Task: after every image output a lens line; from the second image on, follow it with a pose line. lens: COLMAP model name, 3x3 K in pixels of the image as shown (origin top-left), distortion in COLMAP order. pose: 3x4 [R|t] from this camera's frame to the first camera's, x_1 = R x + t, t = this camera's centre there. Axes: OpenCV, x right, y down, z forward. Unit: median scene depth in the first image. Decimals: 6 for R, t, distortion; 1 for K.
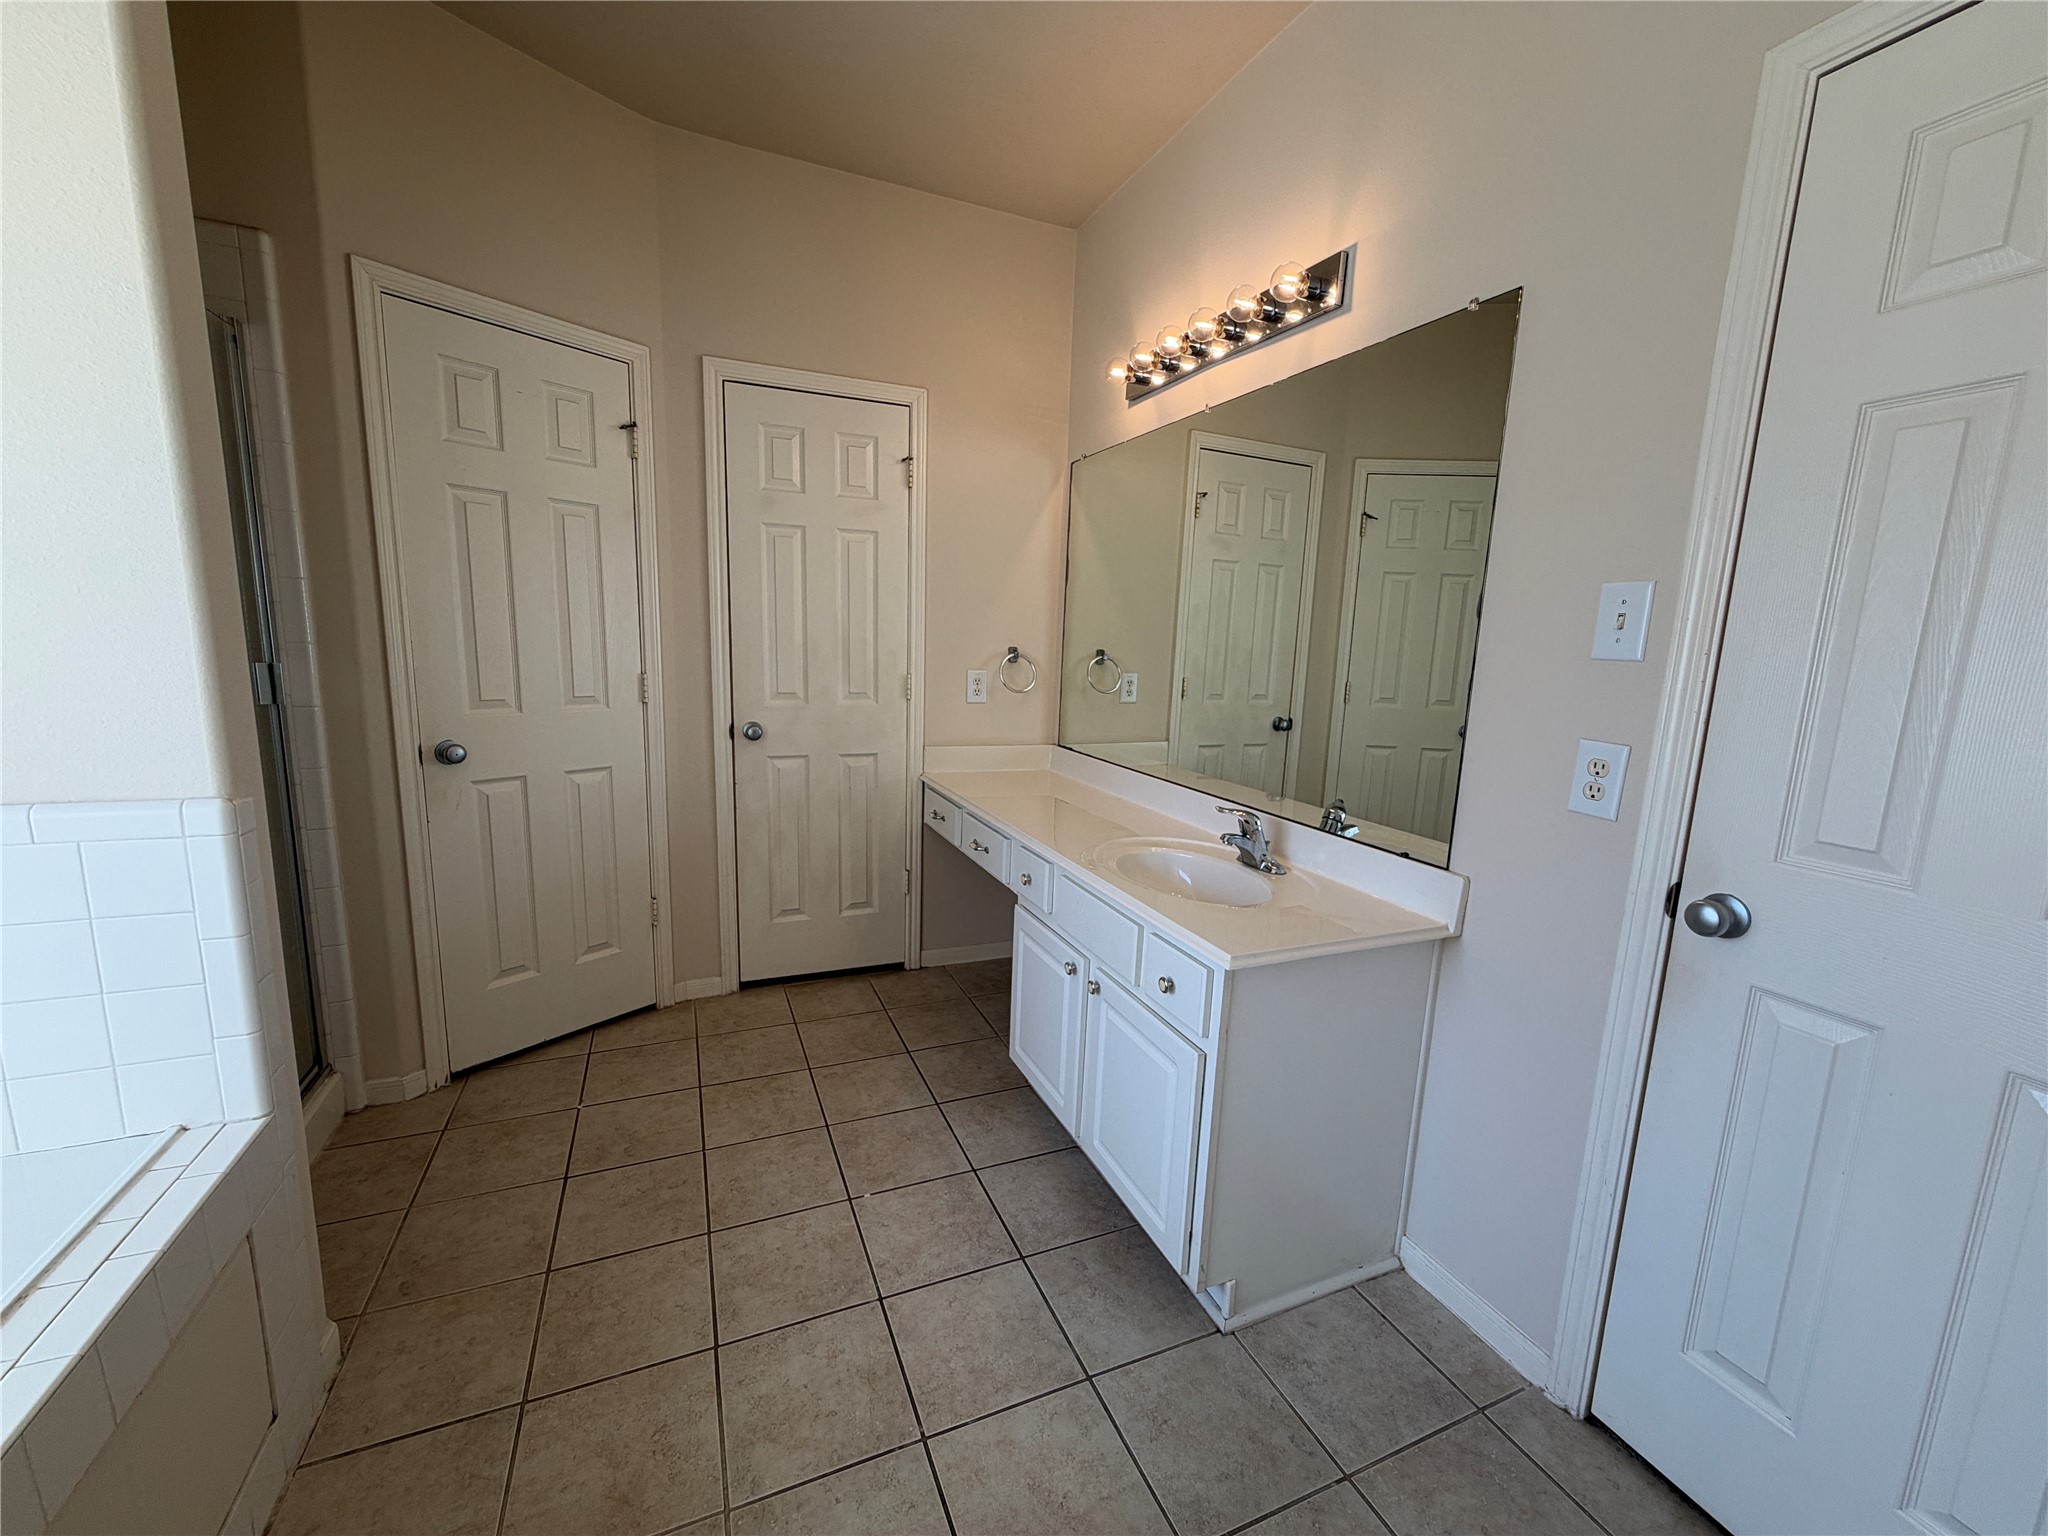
lens RADIAL K [[814.8, 0, 1022.8], [0, 814.8, 772.9], [0, 0, 1]] dist [-0.002142, 0.000625]
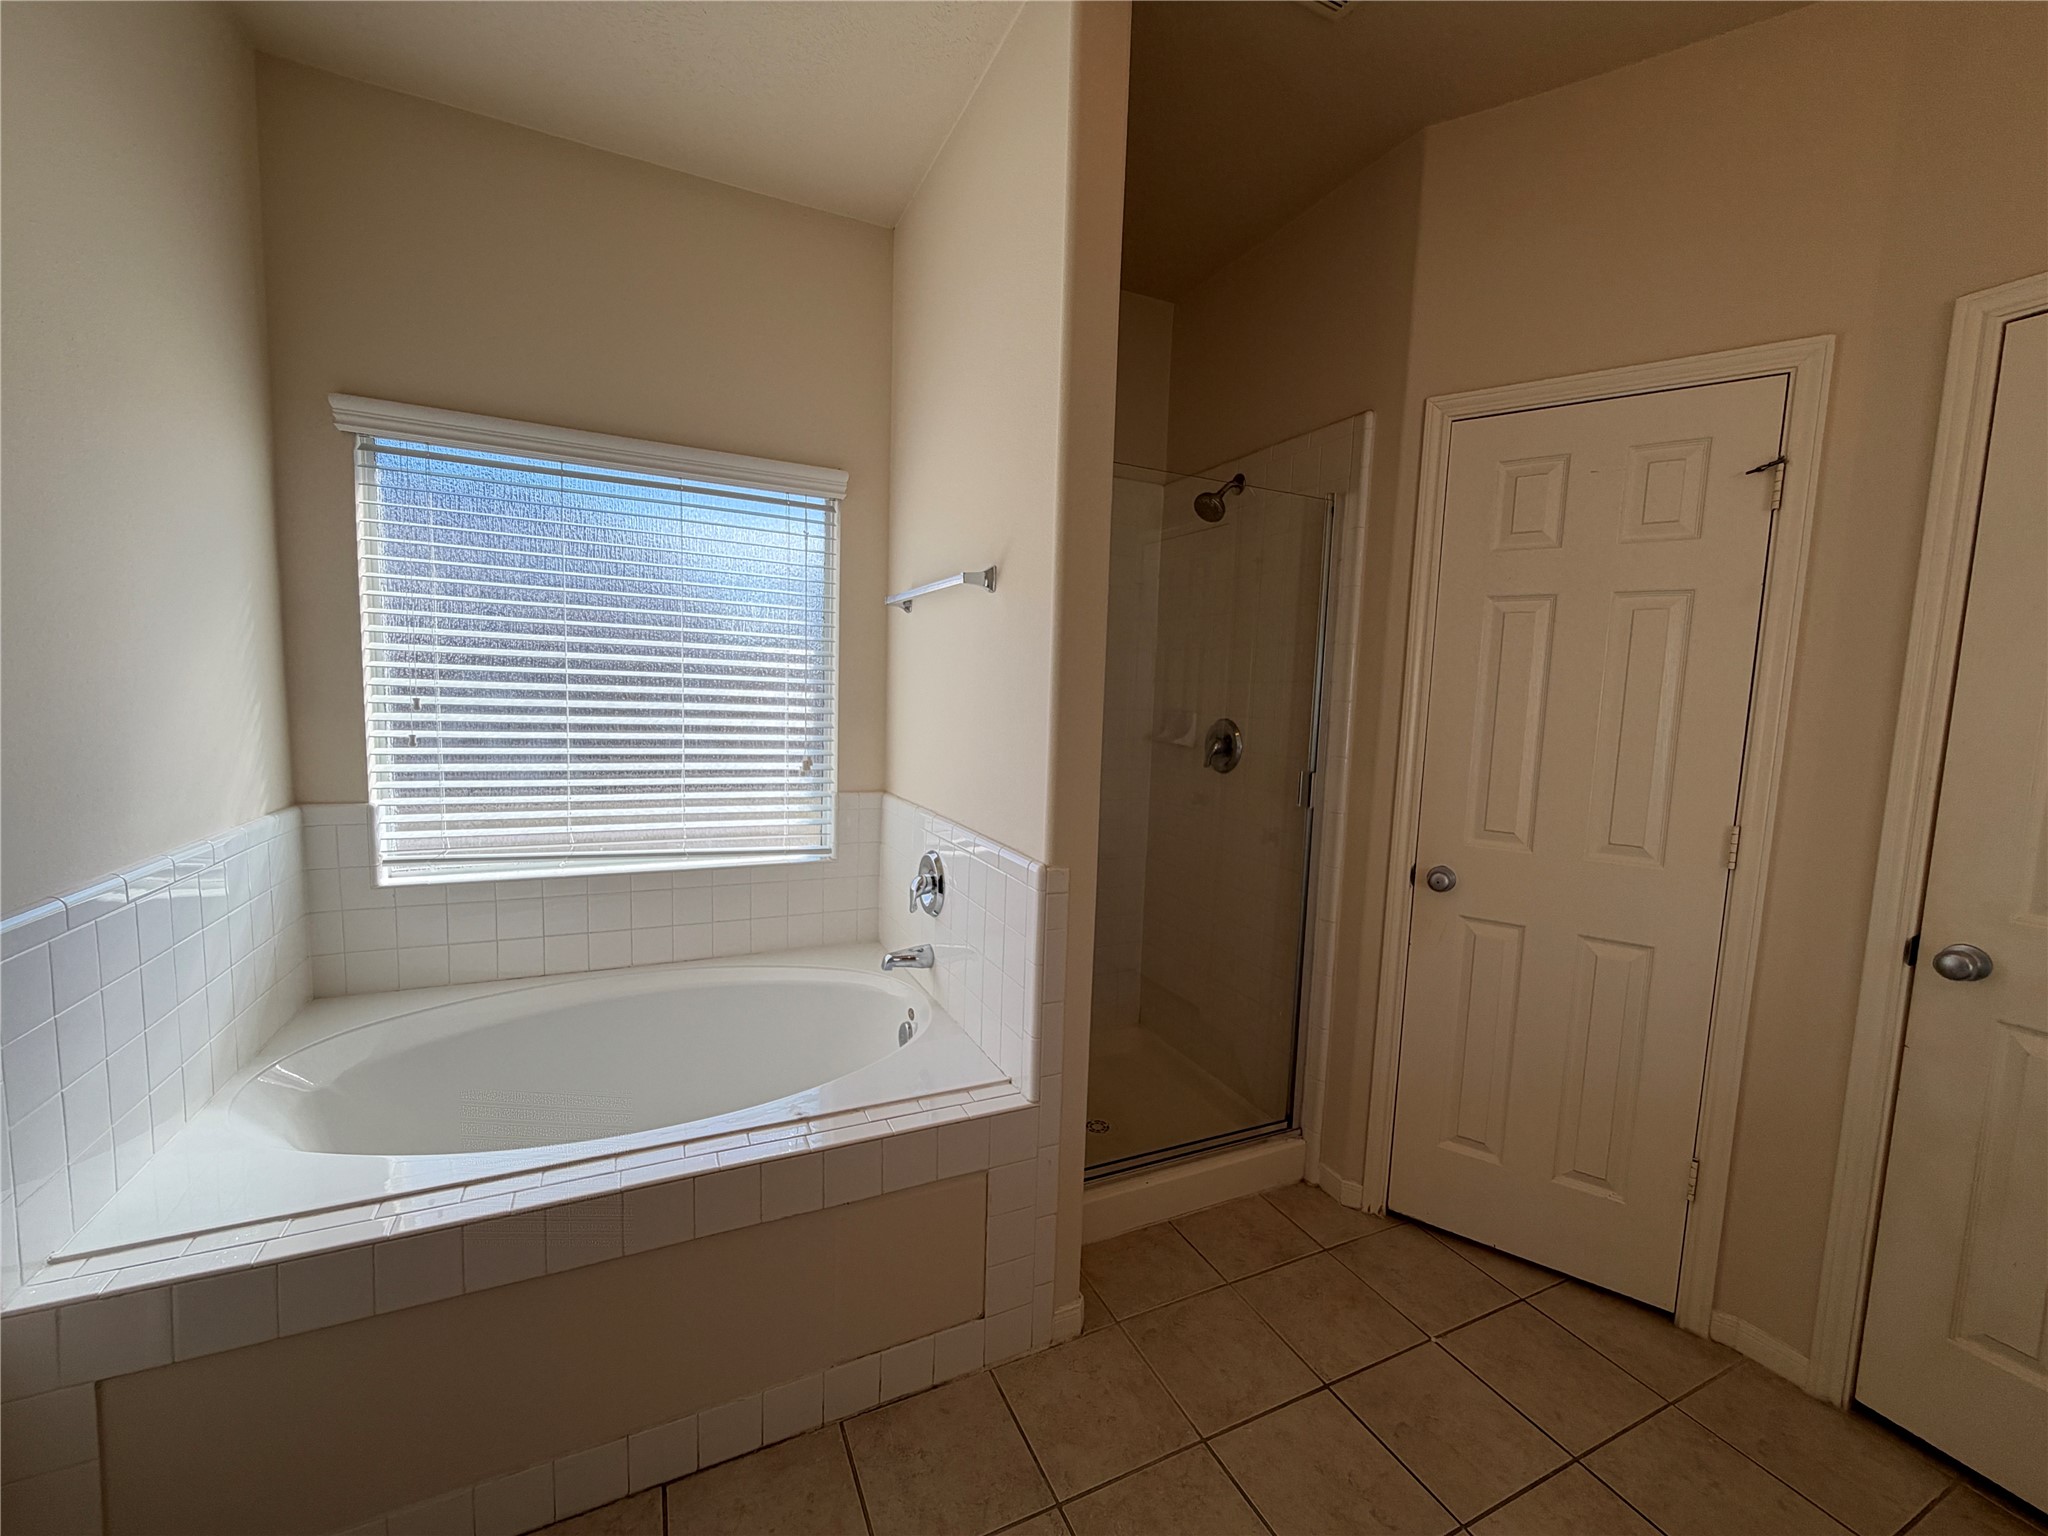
lens RADIAL K [[814.8, 0, 1028.0], [0, 814.8, 776.0], [0, 0, 1]] dist [-0.002142, 0.000625]
pose [[0.033882, 0.068390, -0.997083, 0.192319], [-0.198977, 0.978145, 0.060329, -0.095444], [0.979418, 0.196353, 0.046750, 0.430463]]
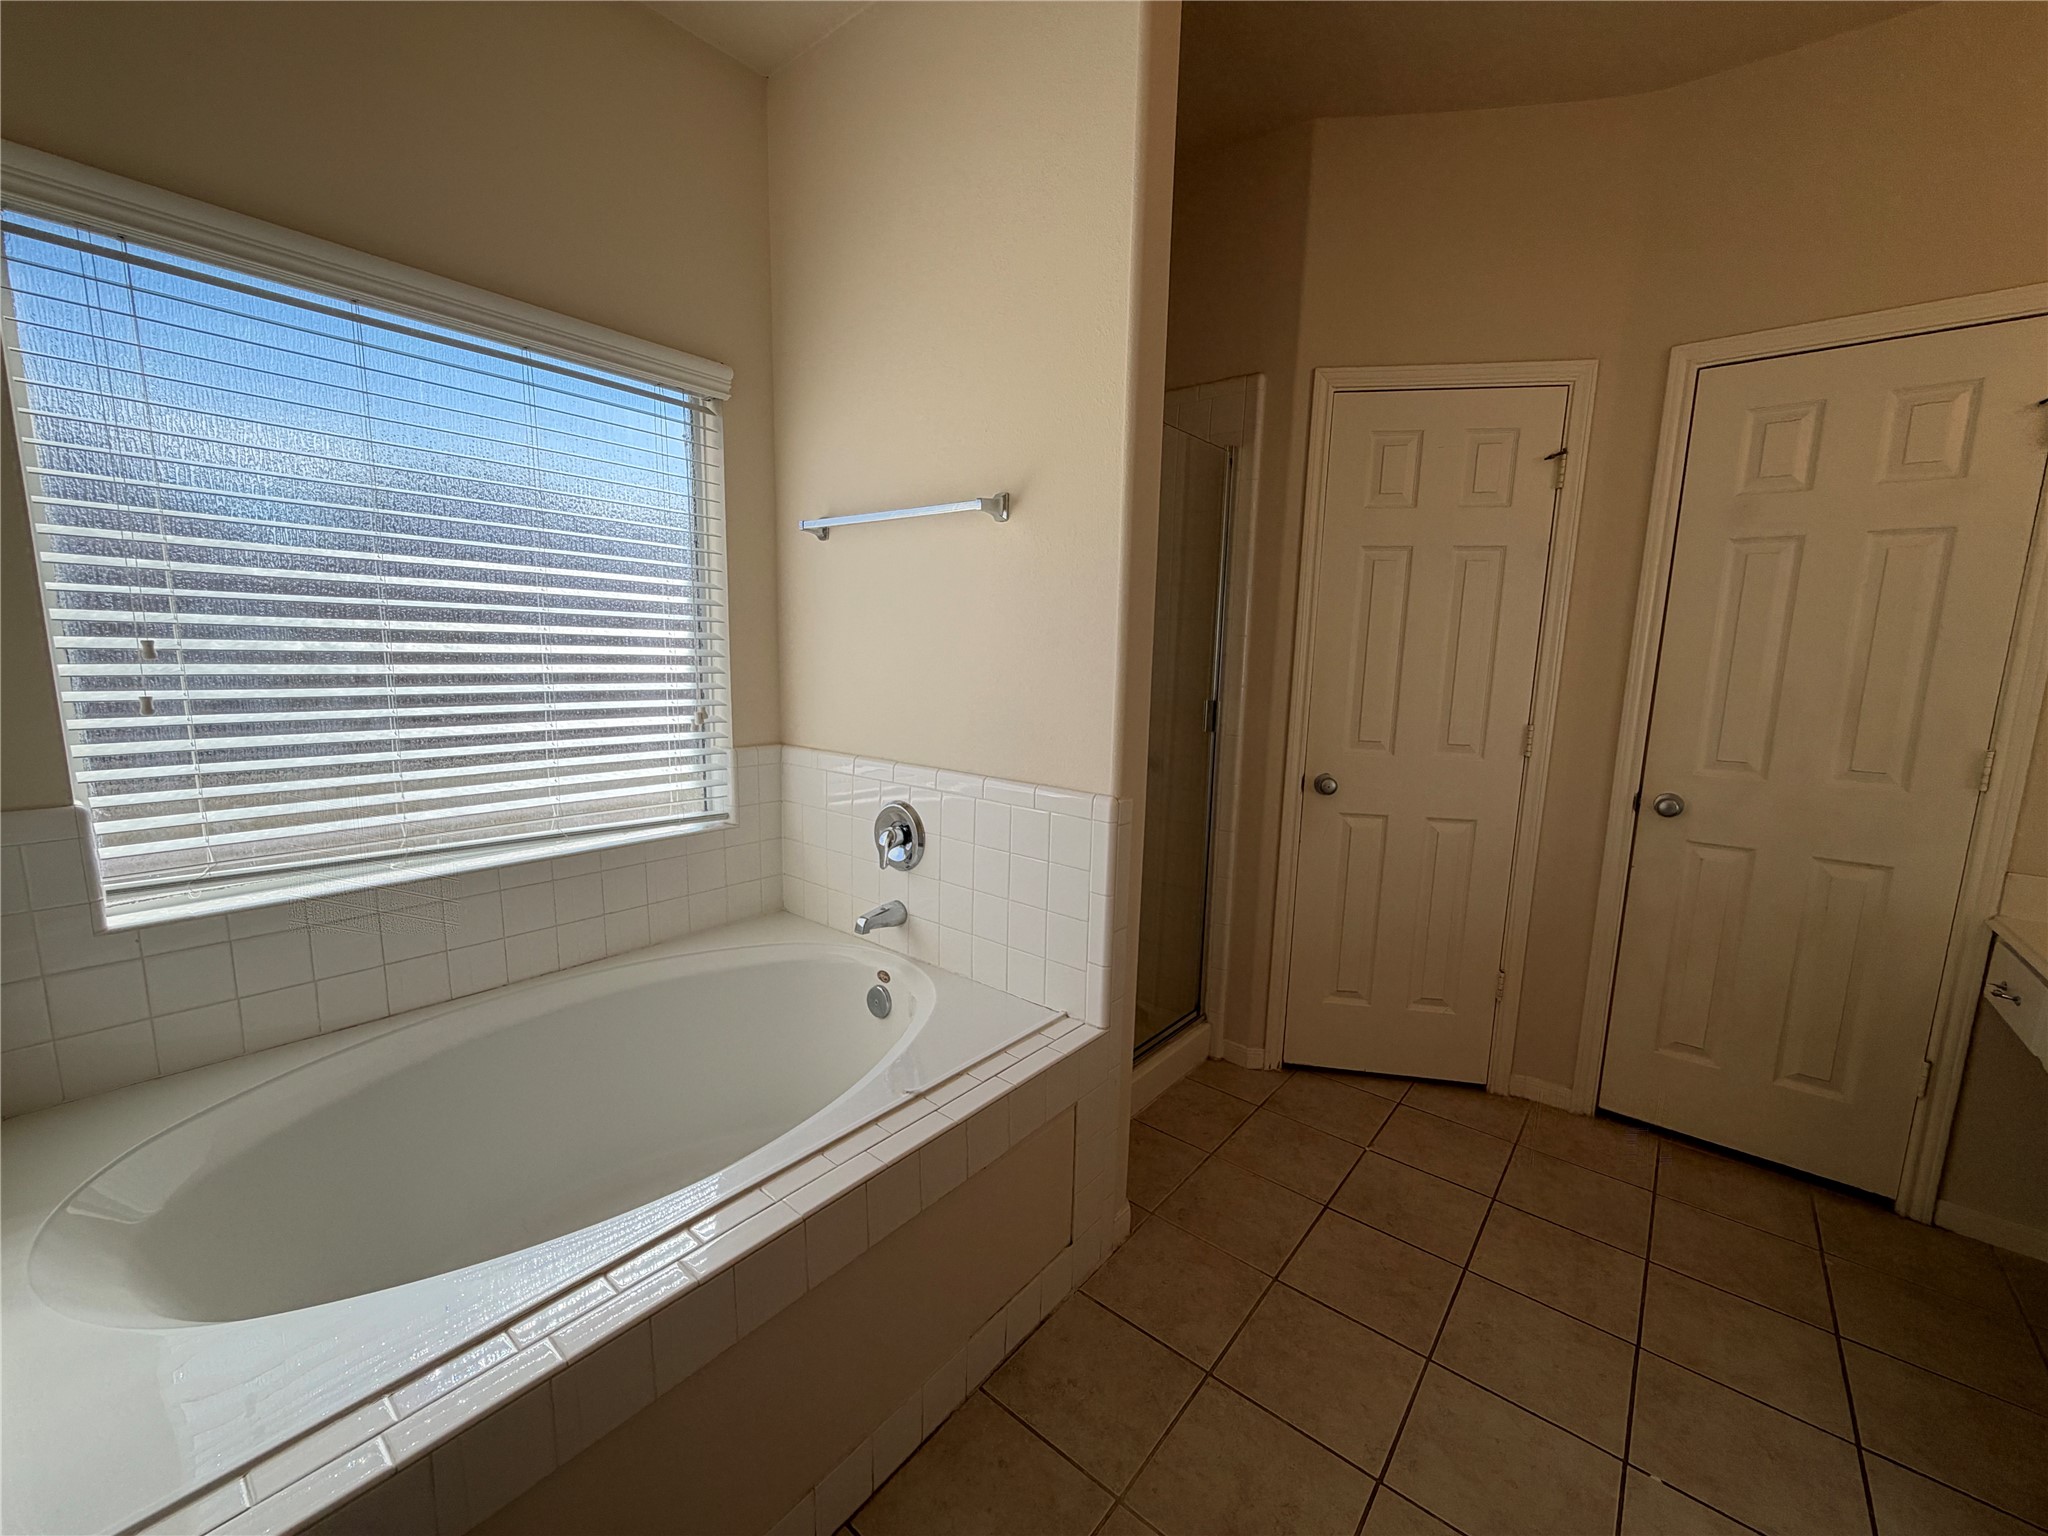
lens RADIAL K [[814.8, 0, 1022.5], [0, 814.8, 776.0], [0, 0, 1]] dist [-0.002142, 0.000625]
pose [[0.454739, 0.113514, -0.883361, 0.090785], [-0.155461, 0.986734, 0.046769, -0.022531], [0.876952, 0.116060, 0.466353, 0.098030]]
